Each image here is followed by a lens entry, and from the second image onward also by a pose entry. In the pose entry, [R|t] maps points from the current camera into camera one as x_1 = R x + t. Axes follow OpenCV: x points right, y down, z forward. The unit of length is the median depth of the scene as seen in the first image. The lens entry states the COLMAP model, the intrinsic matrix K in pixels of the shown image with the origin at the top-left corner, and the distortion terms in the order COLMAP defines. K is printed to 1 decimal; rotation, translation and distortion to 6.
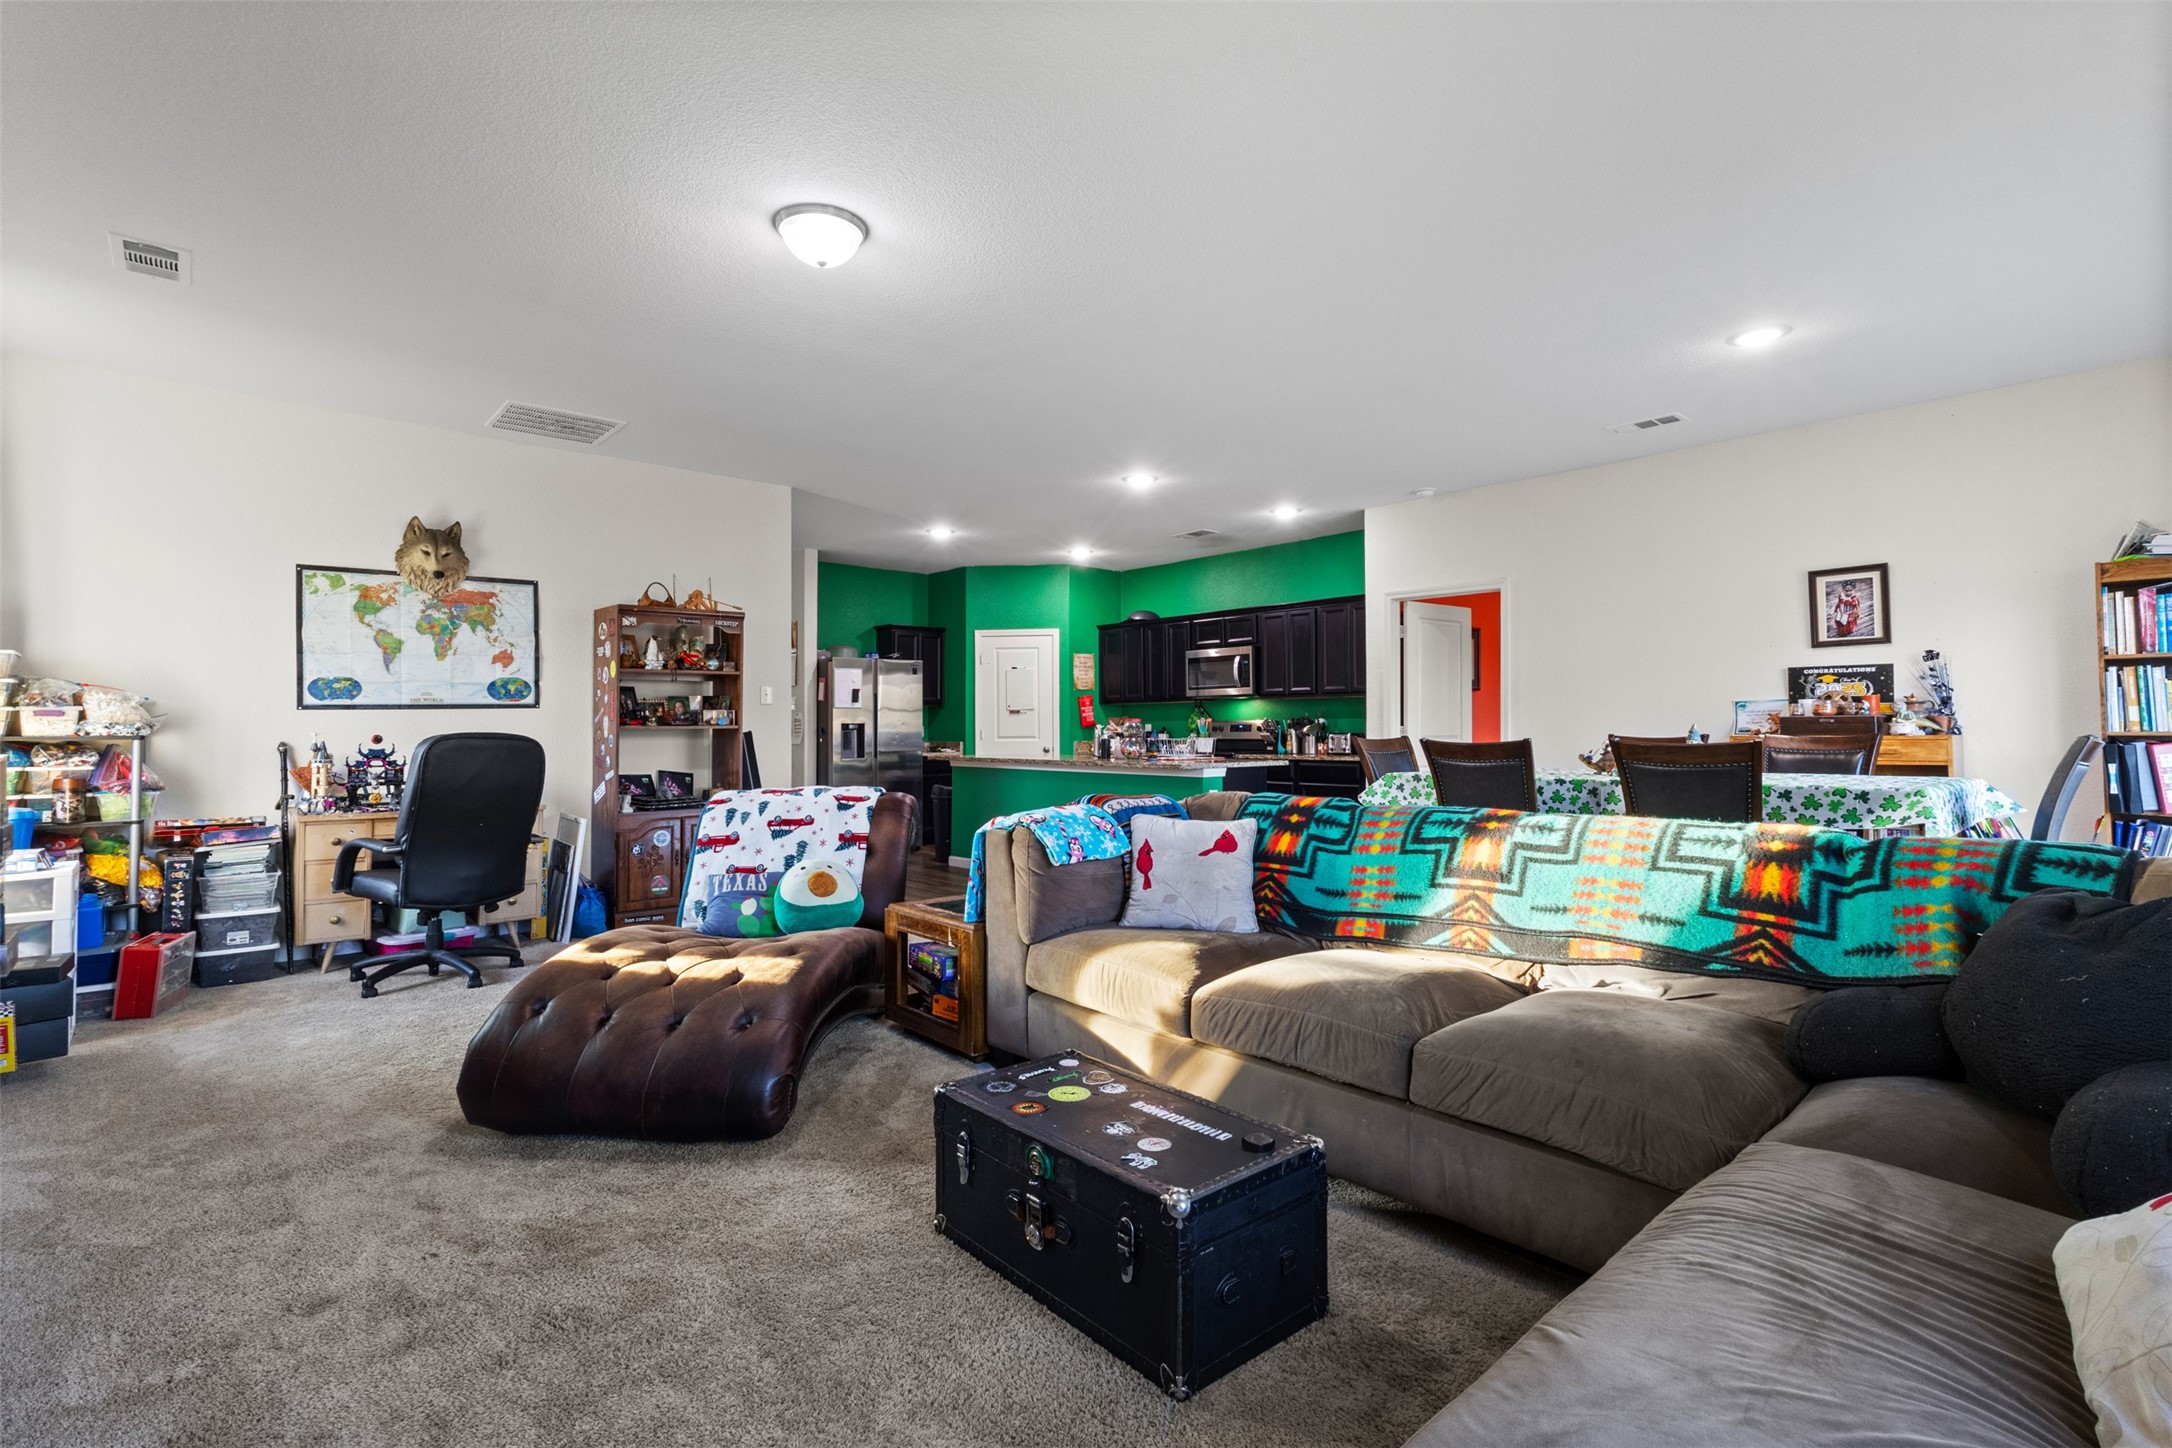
lens RADIAL K [[1009.0, 0, 1089.2], [0, 1009.0, 712.8], [0, 0, 1]] dist [0.002575, 0.000293]
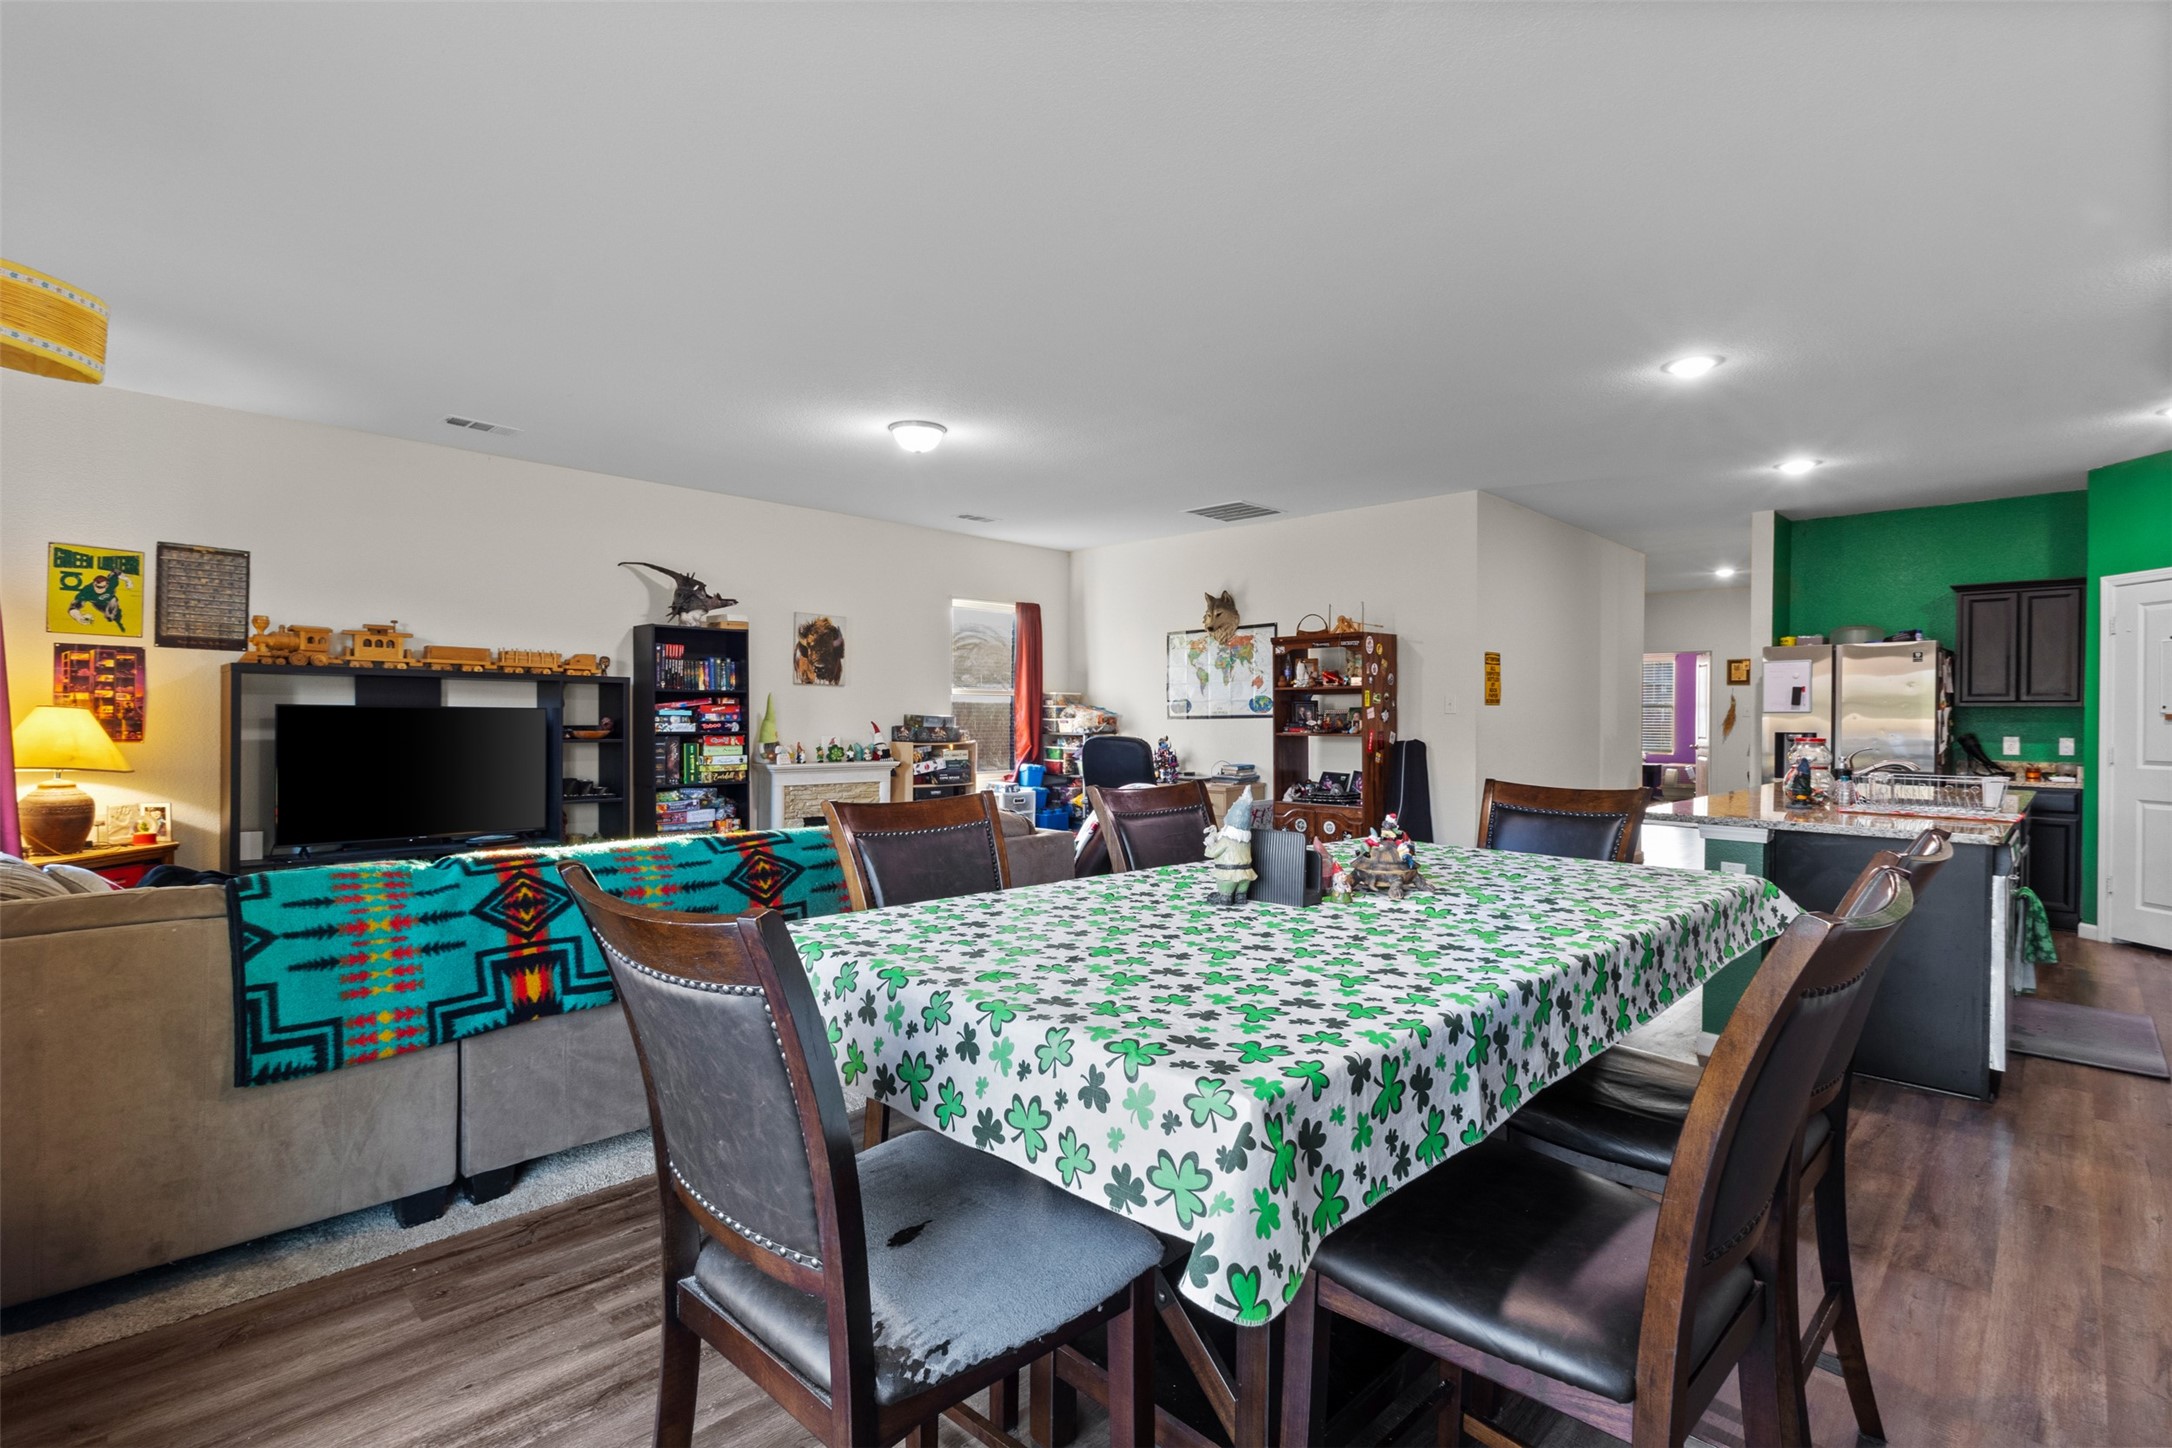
lens RADIAL K [[1009.0, 0, 1066.4], [0, 1009.0, 728.3], [0, 0, 1]] dist [0.002575, 0.000293]
pose [[0.053708, 0.016493, -0.998420, 0.813162], [0.008497, 0.999820, 0.016973, -0.016620], [0.998521, -0.009395, 0.053558, 0.681228]]
